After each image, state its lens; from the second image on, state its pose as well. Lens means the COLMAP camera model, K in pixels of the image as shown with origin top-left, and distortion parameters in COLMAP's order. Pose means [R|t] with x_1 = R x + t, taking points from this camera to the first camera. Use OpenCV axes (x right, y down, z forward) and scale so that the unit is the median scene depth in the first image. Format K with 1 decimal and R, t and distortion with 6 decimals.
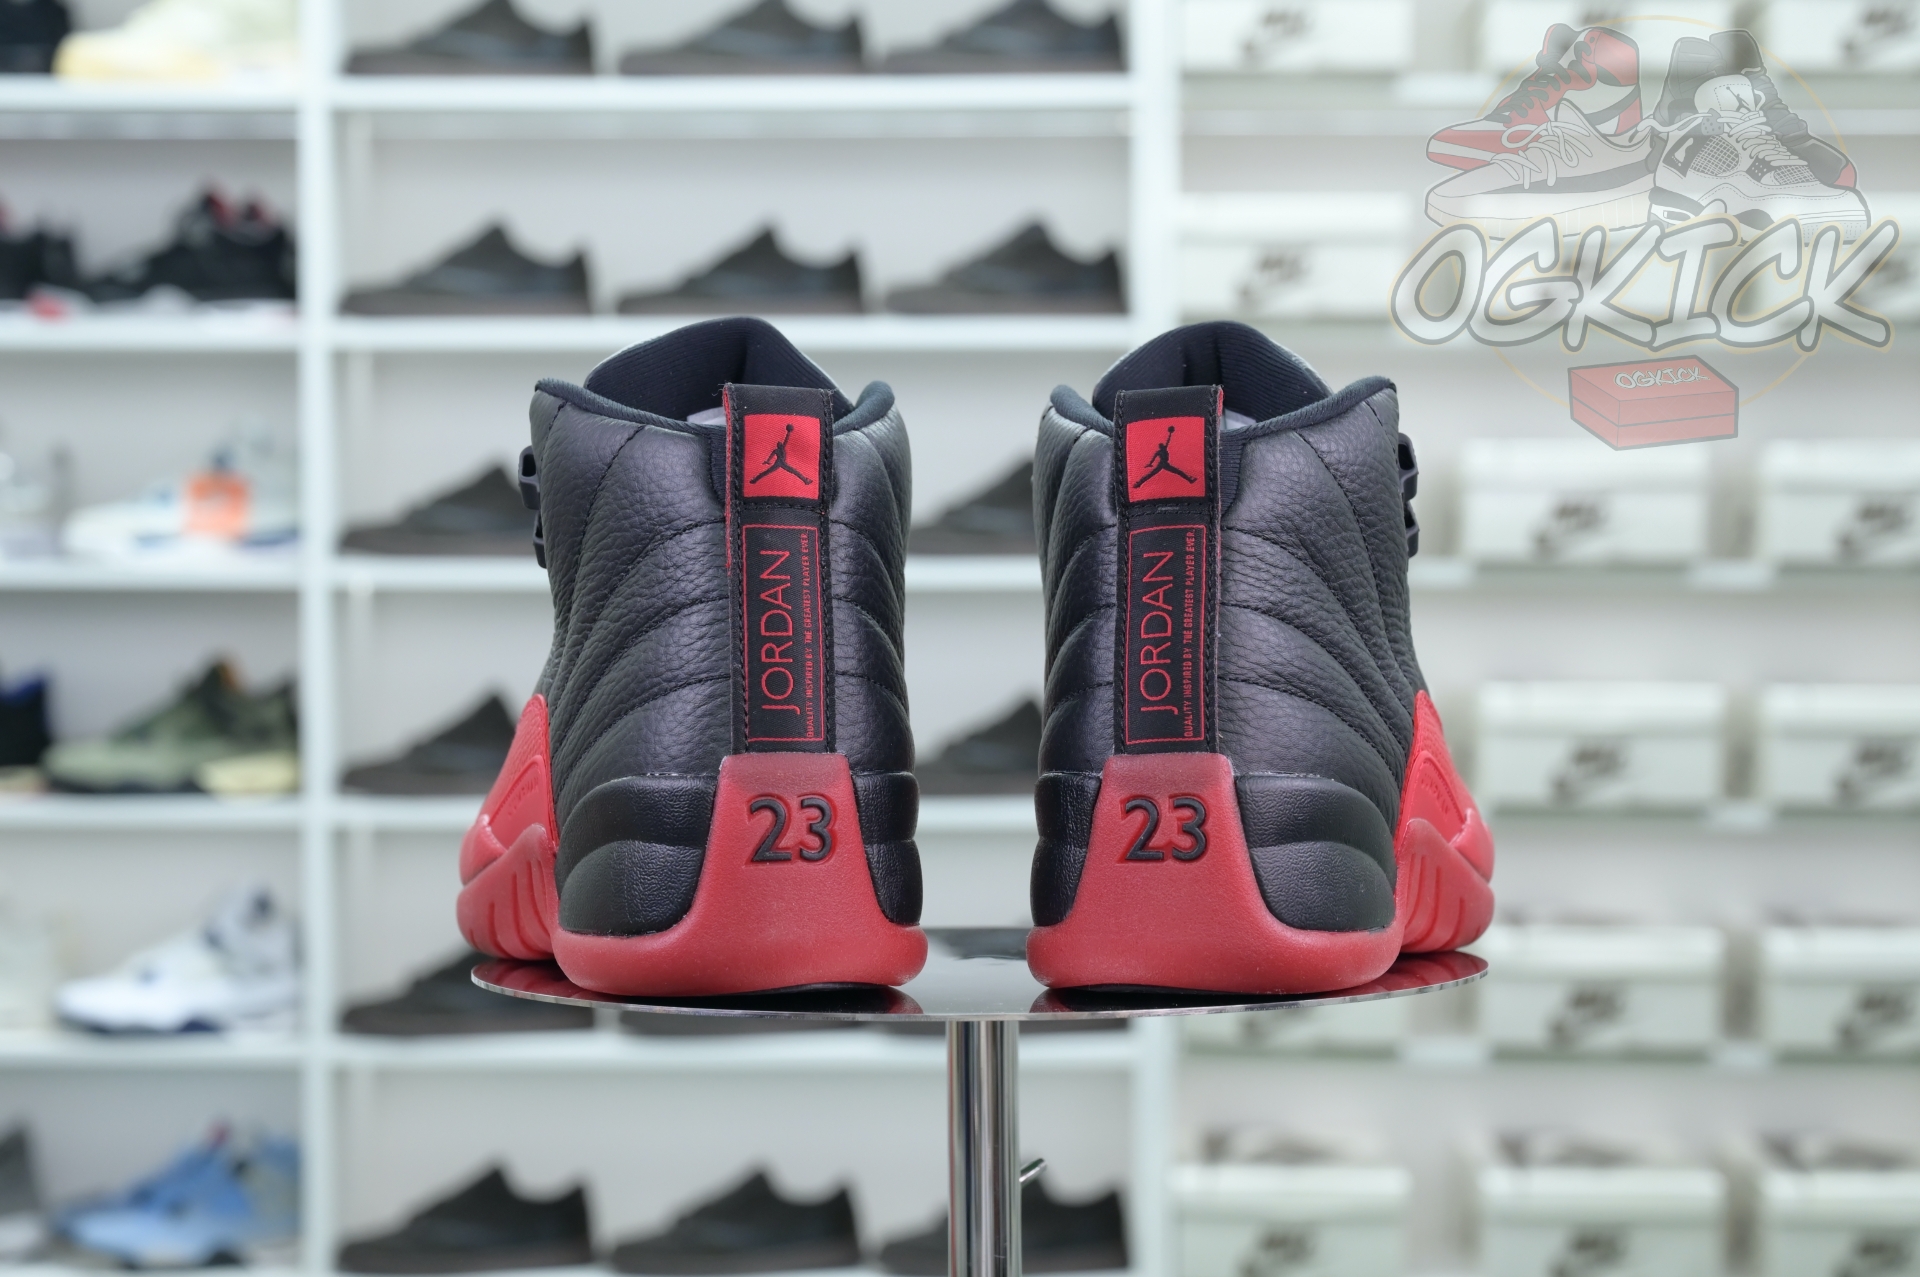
lens RADIAL K [[3711.3, 0, 957.5], [0, 3711.3, 635.1], [0, 0, 1]] dist [-0.009492, 0.312774]
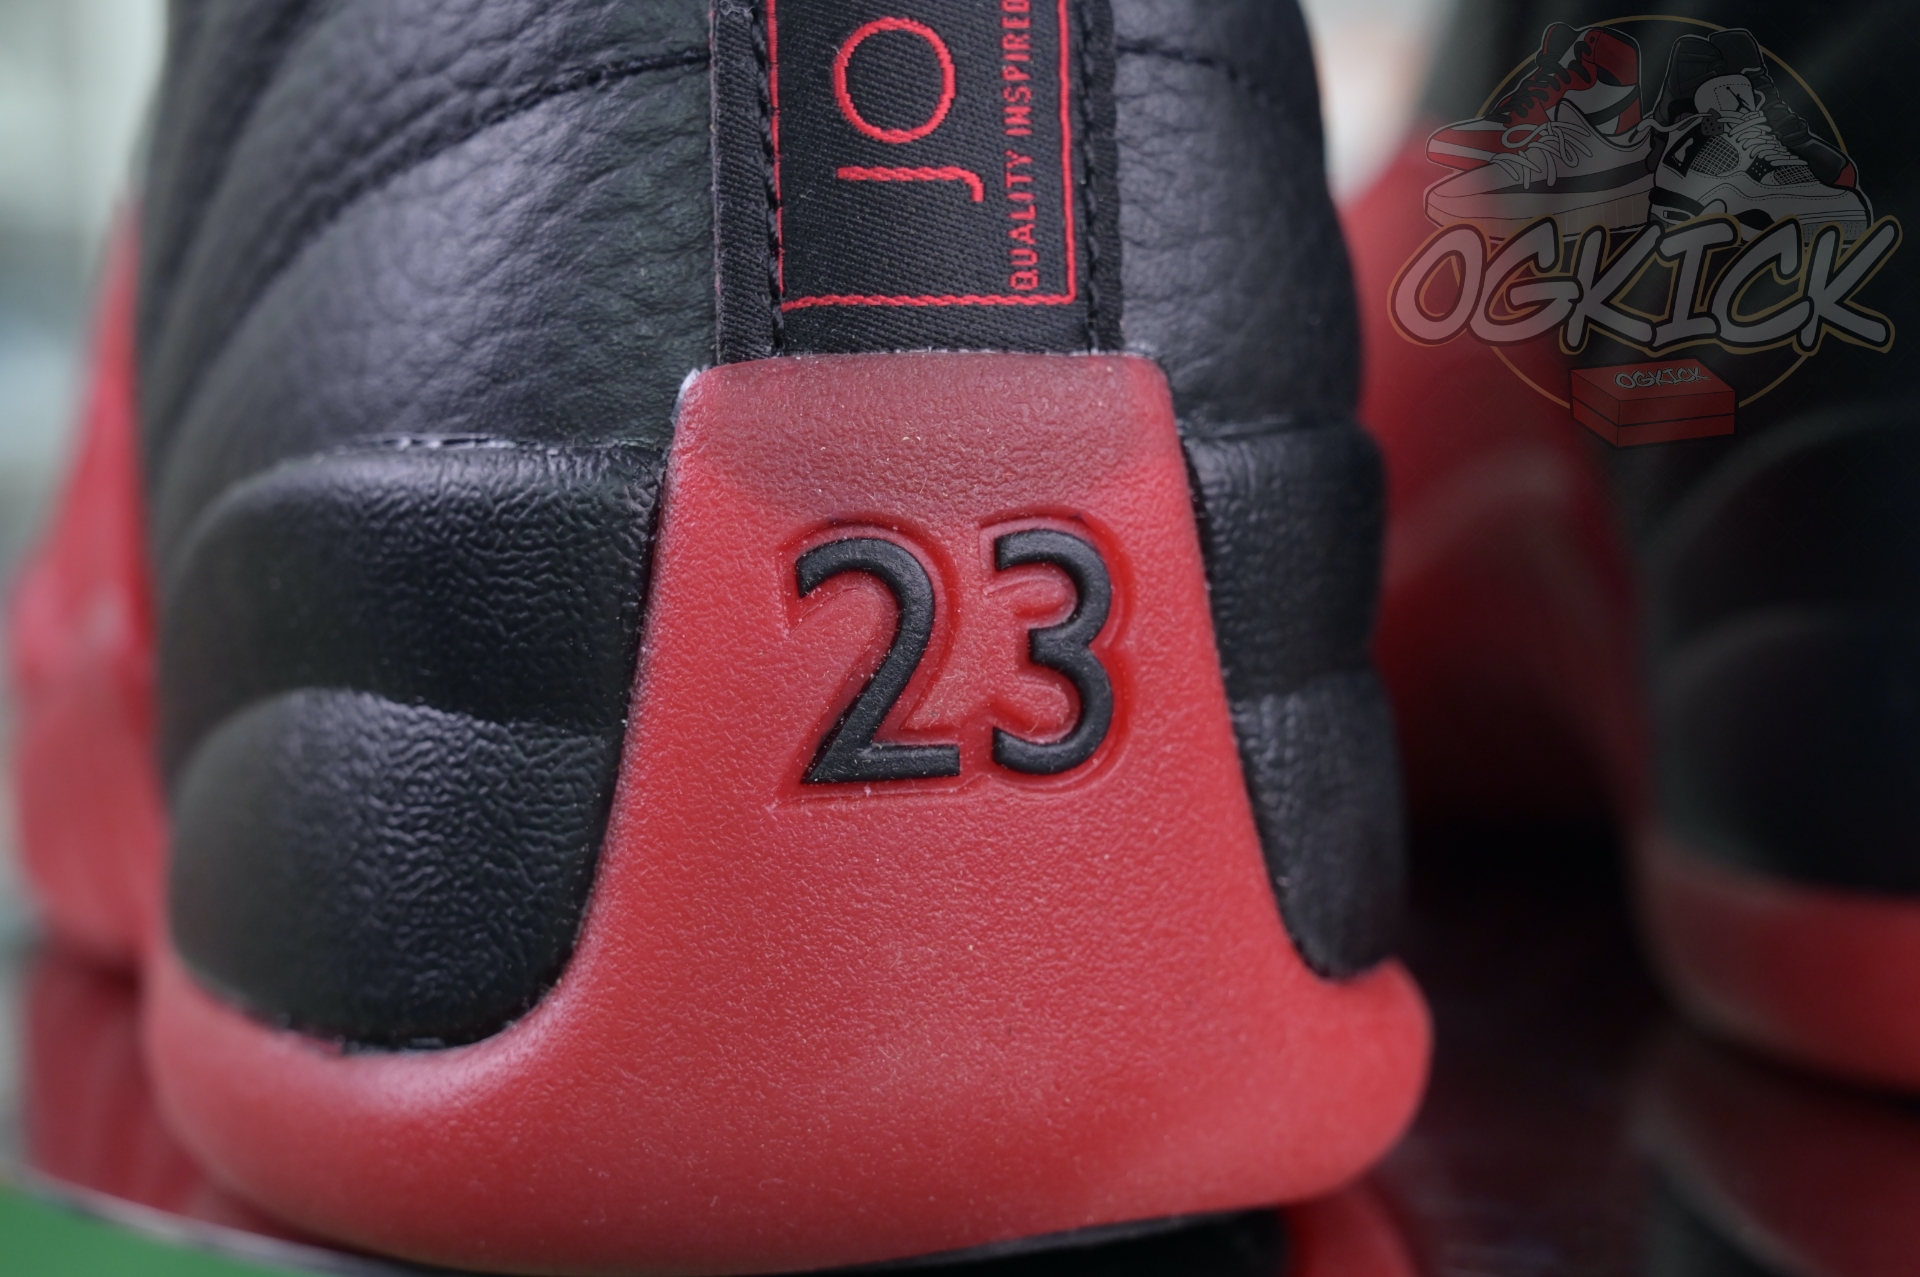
lens RADIAL K [[3711.3, 0, 957.5], [0, 3711.3, 635.1], [0, 0, 1]] dist [-0.009492, 0.312774]
pose [[0.999887, -0.010139, -0.011110, -0.041332], [0.011169, 0.995224, 0.096981, 0.025997], [0.010074, -0.097094, 0.995224, 0.735808]]
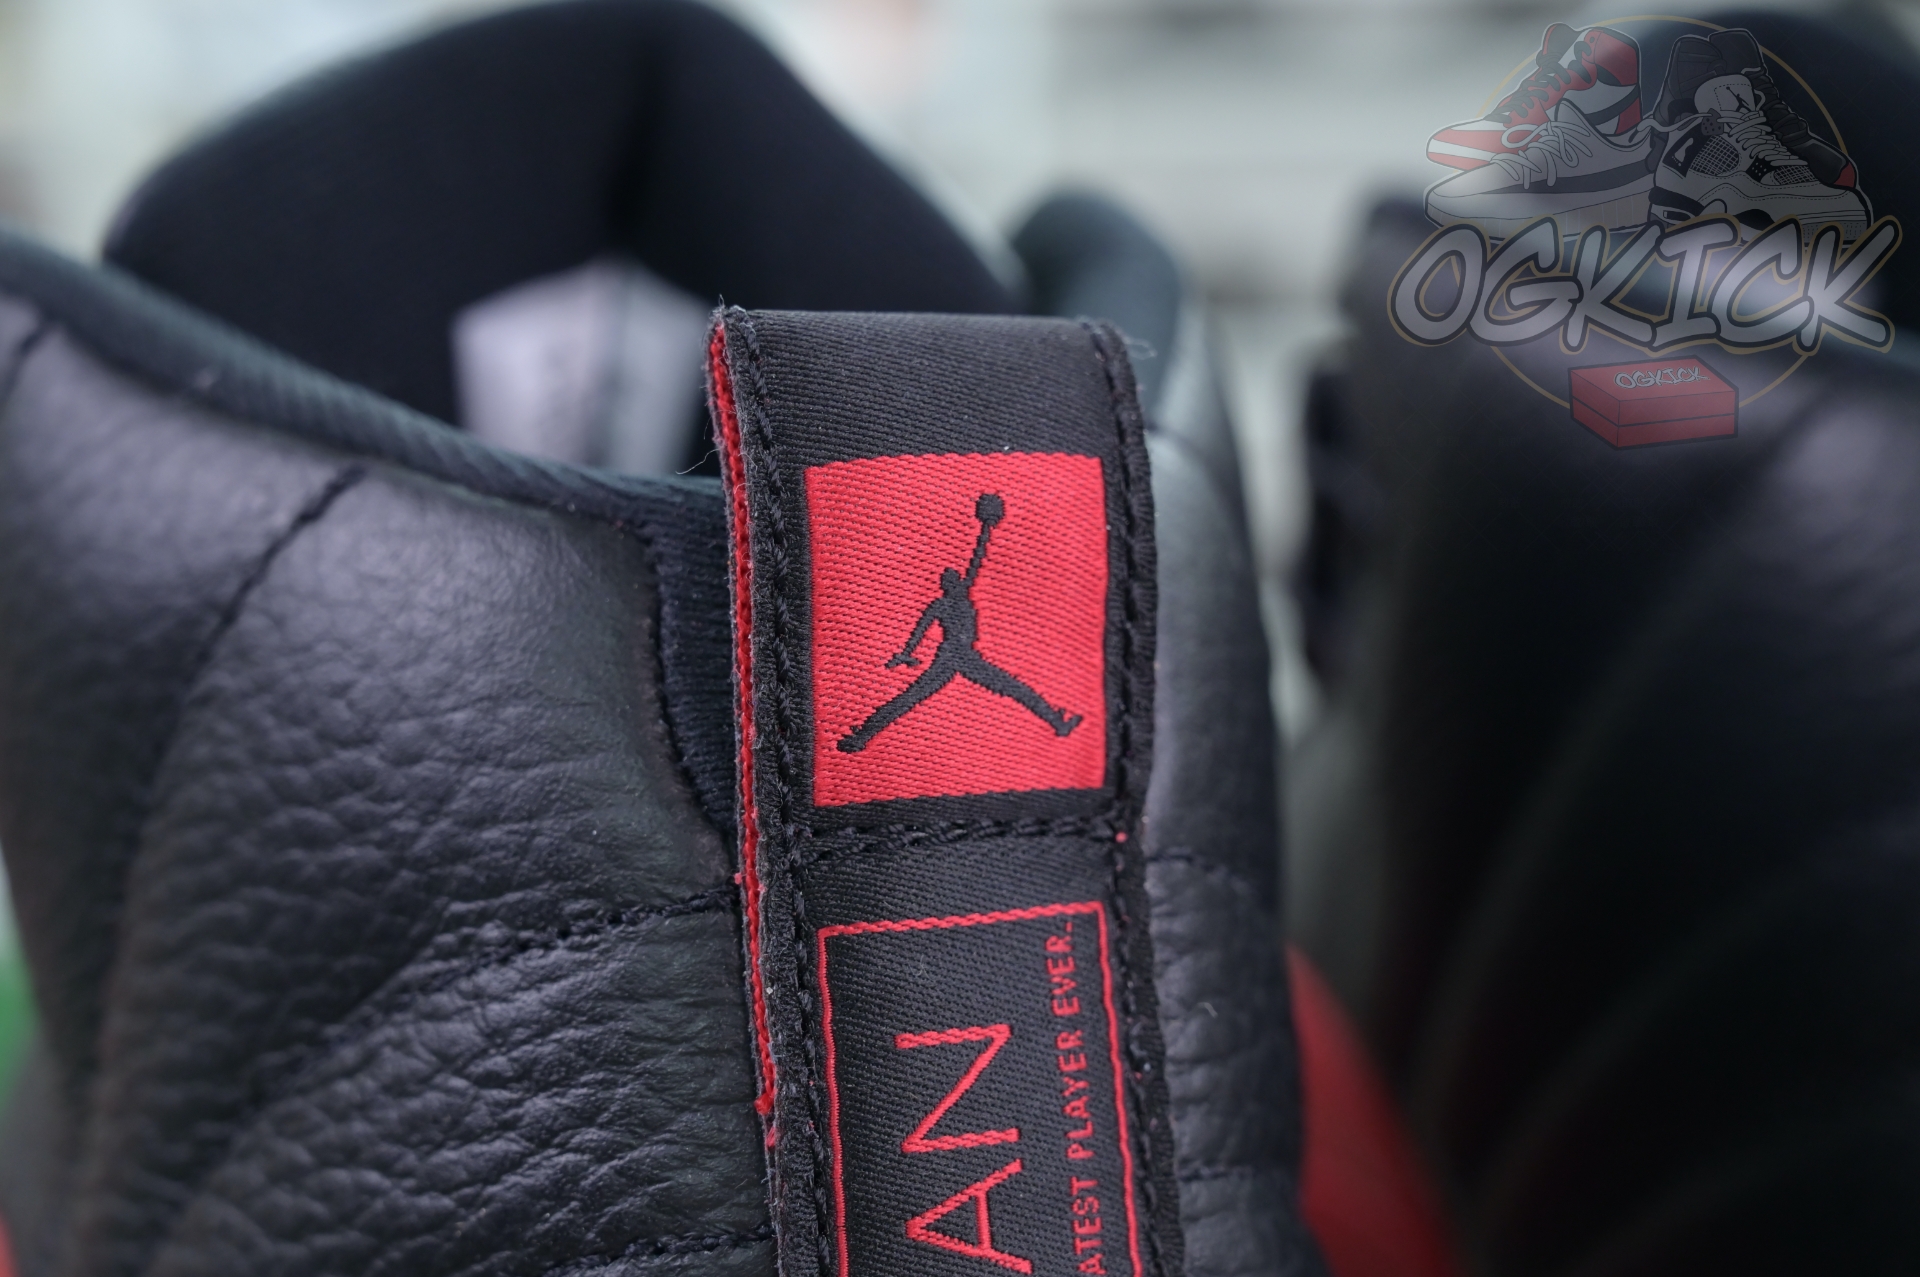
lens RADIAL K [[3711.3, 0, 957.5], [0, 3711.3, 635.1], [0, 0, 1]] dist [-0.009492, 0.312774]
pose [[0.991822, -0.033971, 0.123029, -0.077653], [0.015412, 0.988752, 0.148771, -0.083955], [-0.126699, -0.145658, 0.981189, 0.766176]]
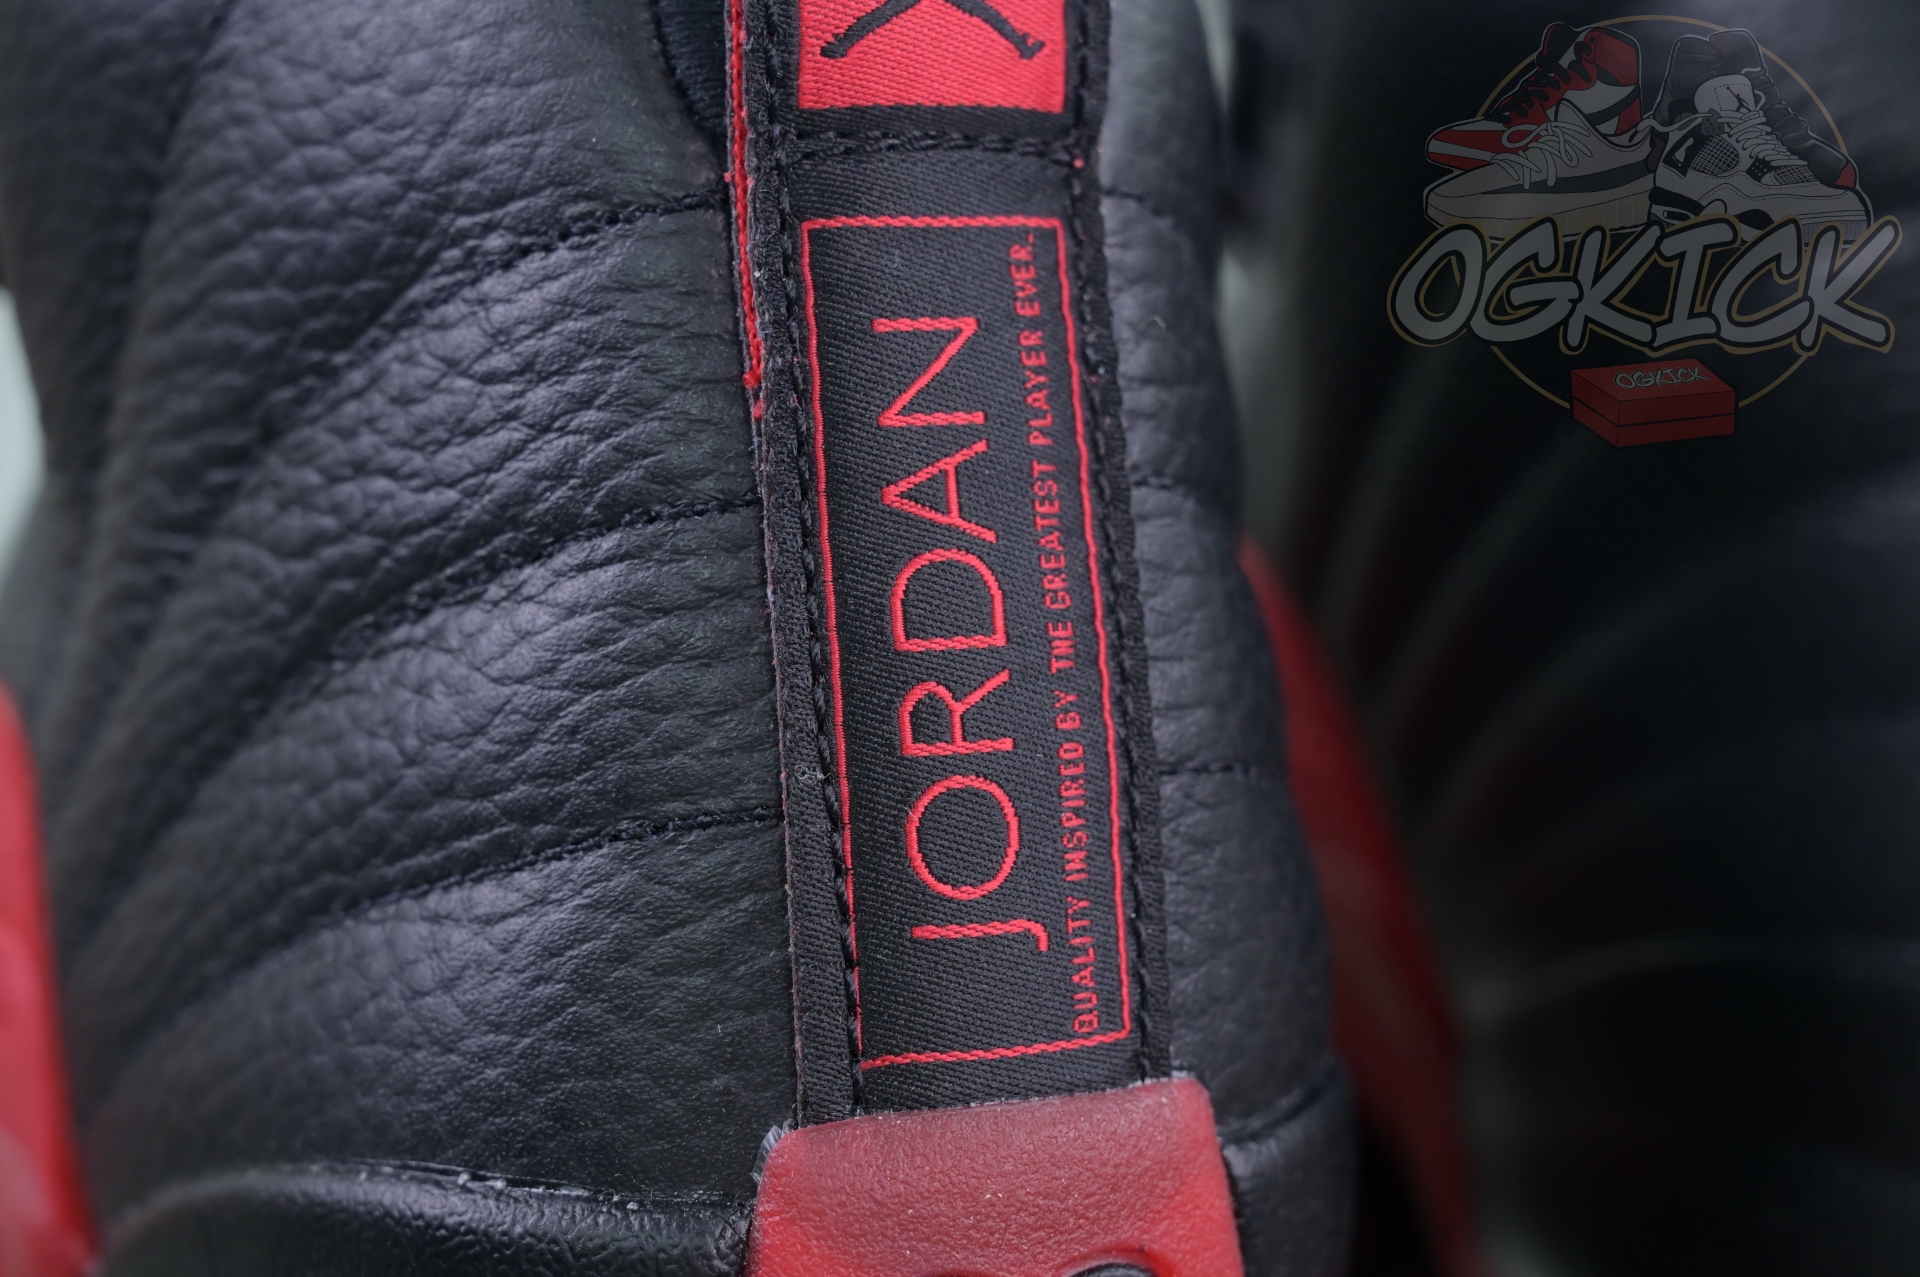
lens RADIAL K [[3711.3, 0, 957.5], [0, 3711.3, 635.1], [0, 0, 1]] dist [-0.009492, 0.312774]
pose [[0.987425, -0.028701, 0.155460, -0.088233], [0.004404, 0.987993, 0.154433, -0.040991], [-0.158026, -0.151806, 0.975696, 0.739931]]
